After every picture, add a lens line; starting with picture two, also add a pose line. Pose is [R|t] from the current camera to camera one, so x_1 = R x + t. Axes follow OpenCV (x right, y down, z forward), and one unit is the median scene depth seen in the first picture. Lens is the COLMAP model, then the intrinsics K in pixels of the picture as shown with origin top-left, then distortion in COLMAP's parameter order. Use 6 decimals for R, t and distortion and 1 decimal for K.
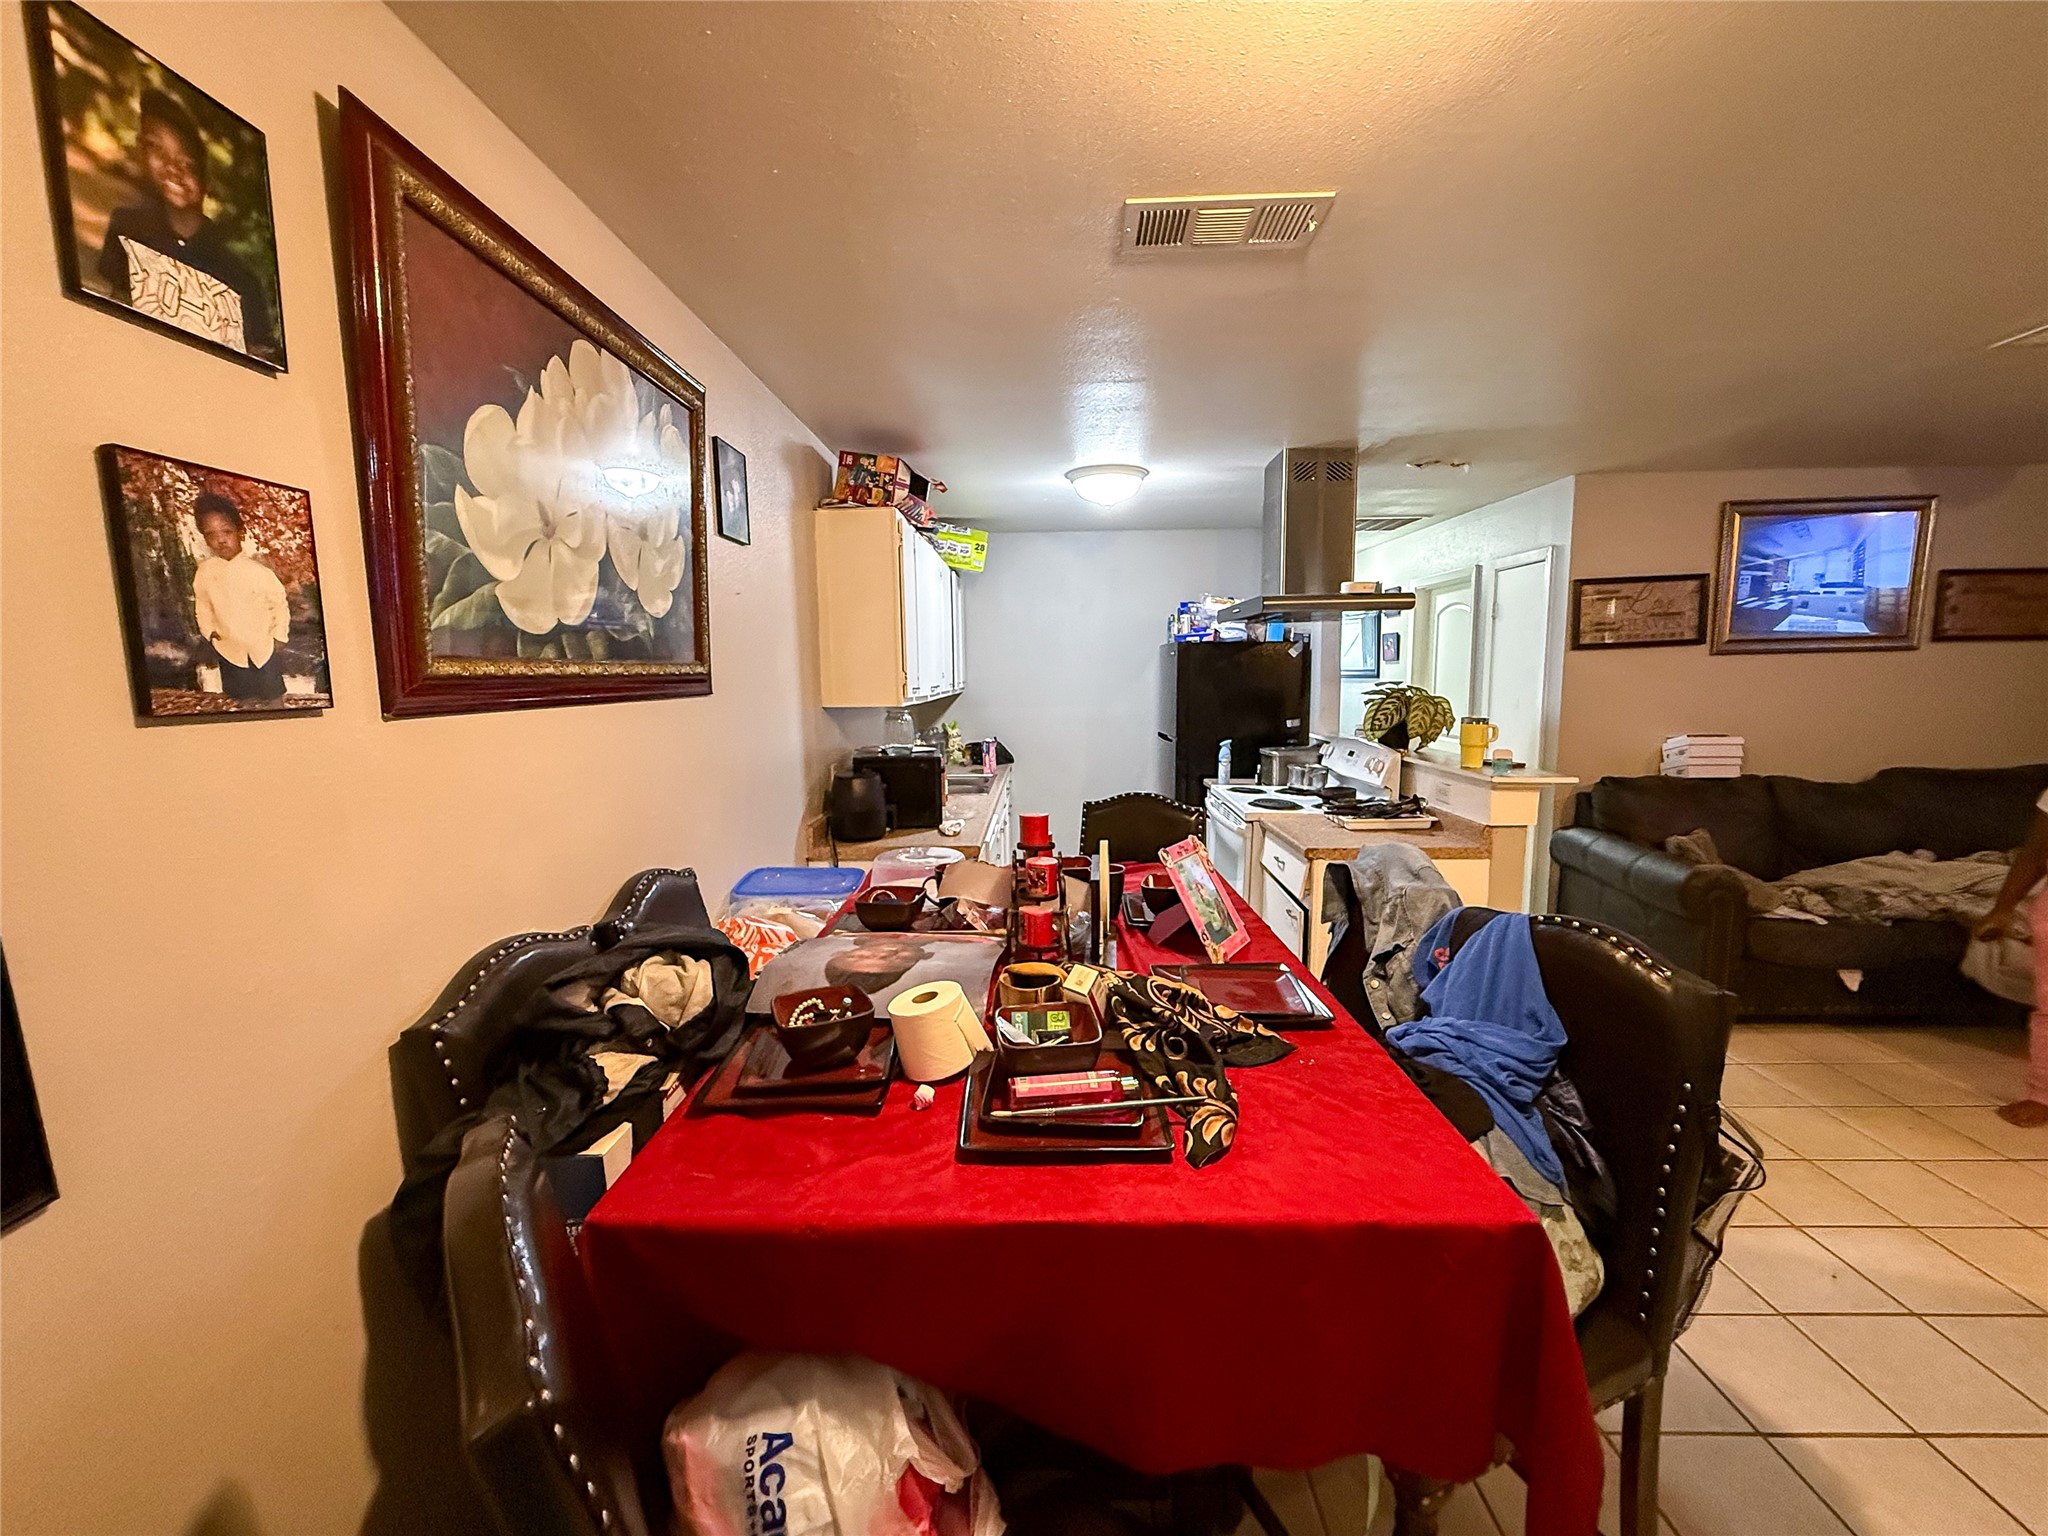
lens RADIAL K [[819.4, 0, 1021.0], [0, 819.4, 771.0], [0, 0, 1]] dist [-0.001547, -0.000051]
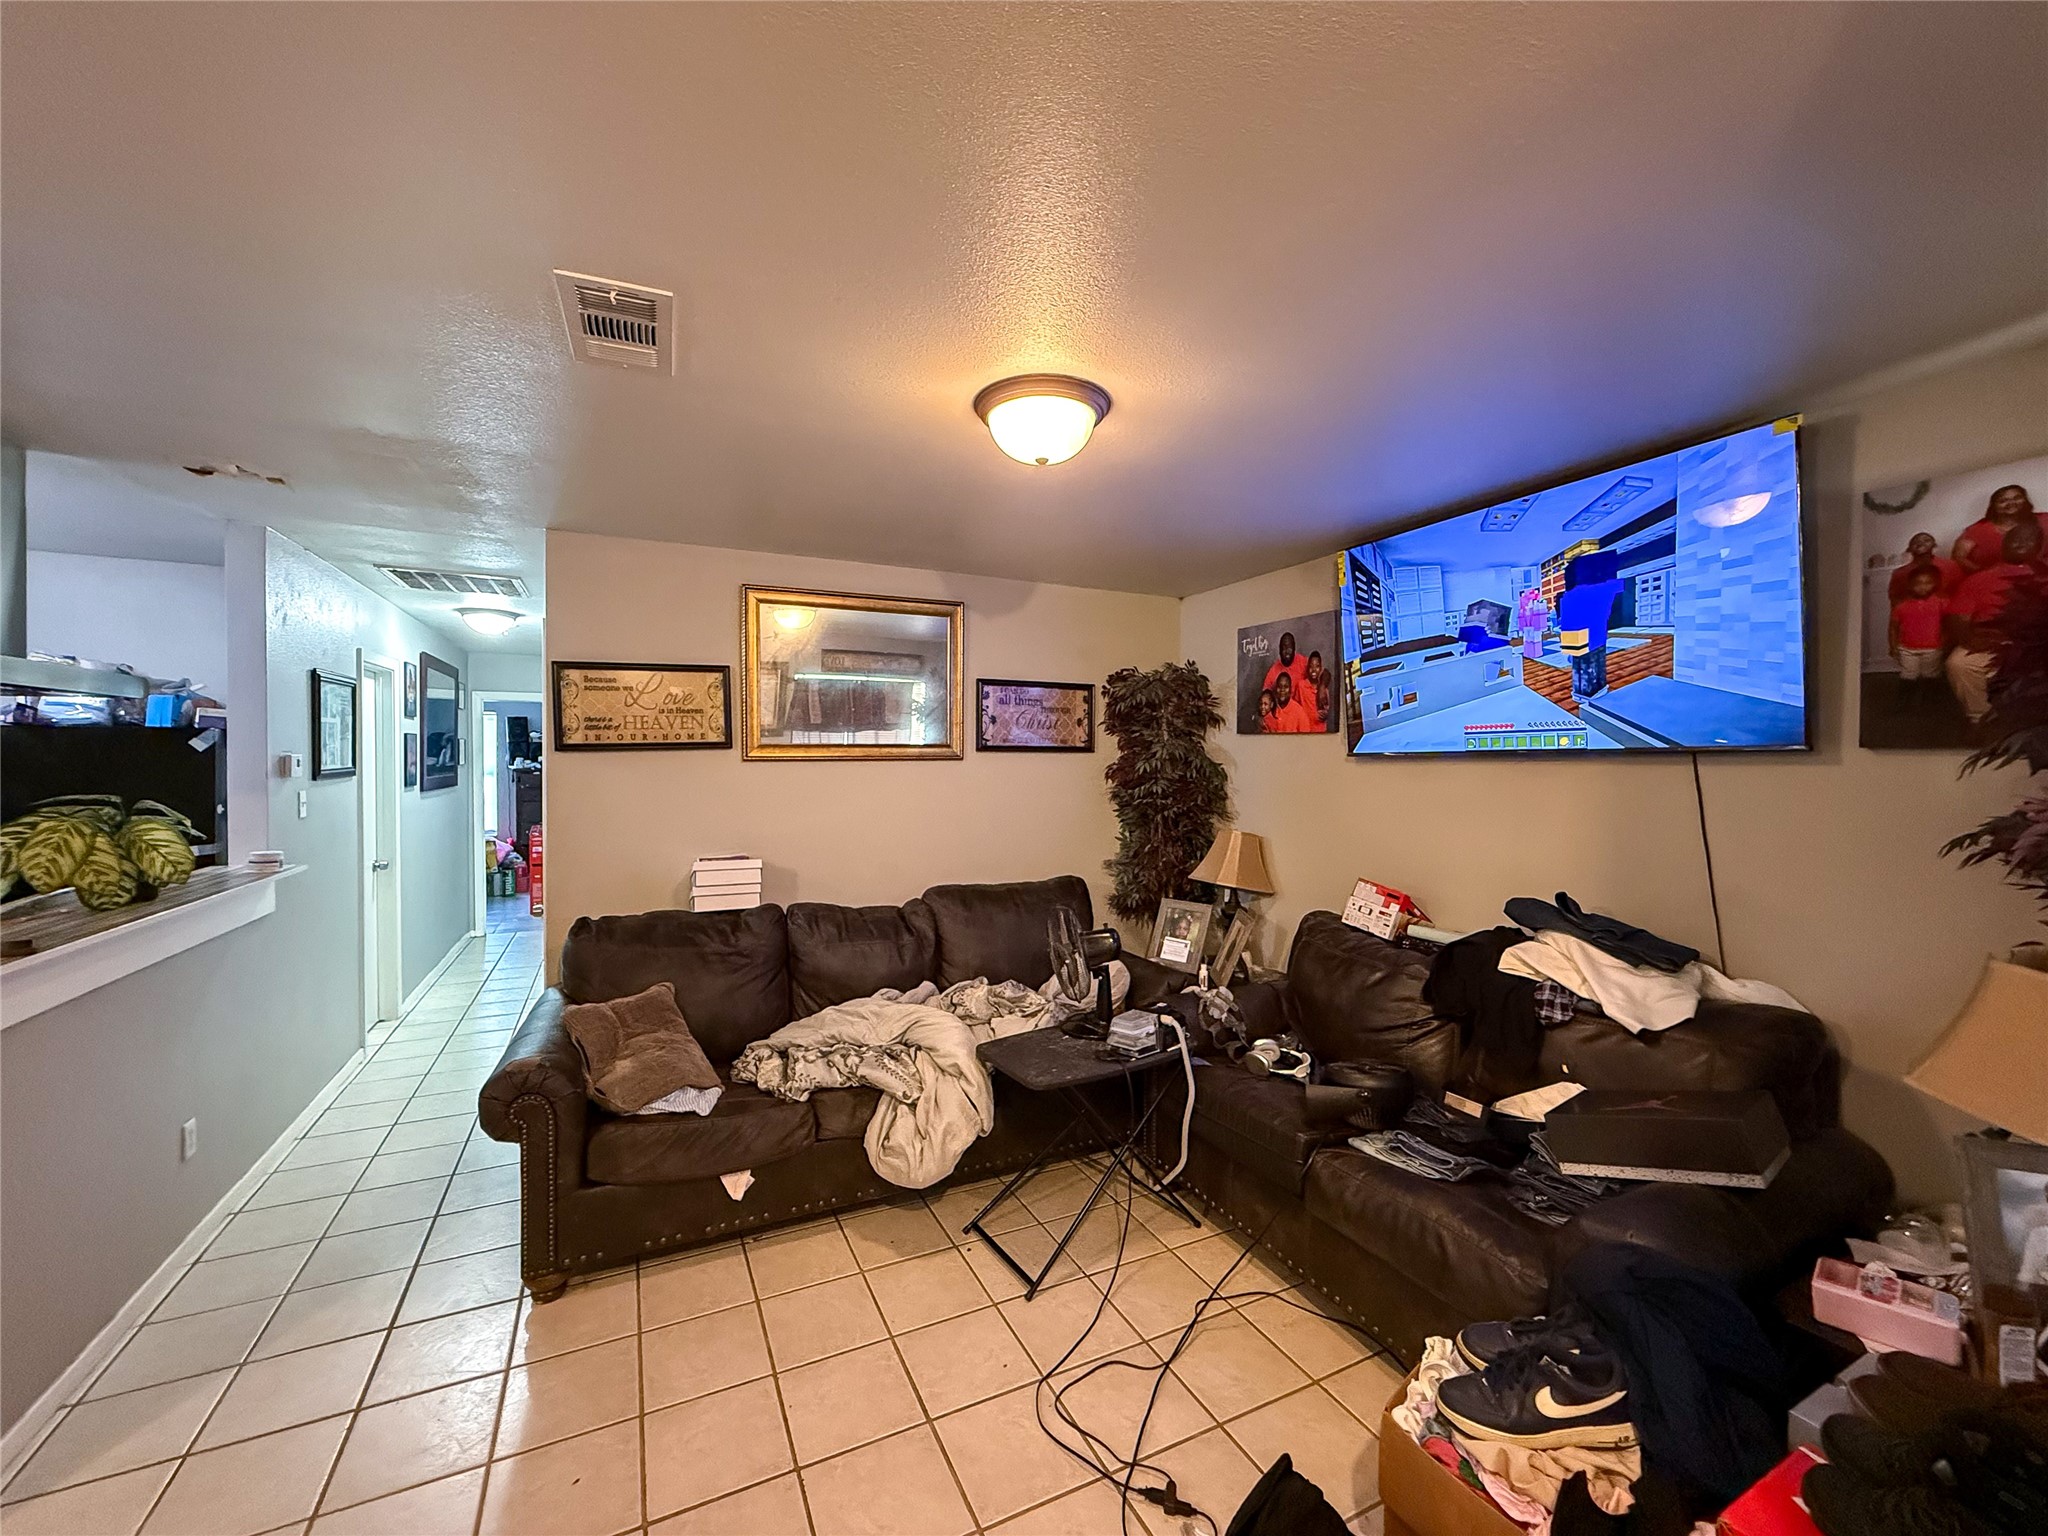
lens RADIAL K [[819.4, 0, 1021.0], [0, 819.4, 771.0], [0, 0, 1]] dist [-0.001547, -0.000051]
pose [[0.888383, 0.013338, 0.458909, 0.717517], [0.035939, 0.994490, -0.098477, -0.038336], [-0.457694, 0.103978, 0.883009, 0.123604]]
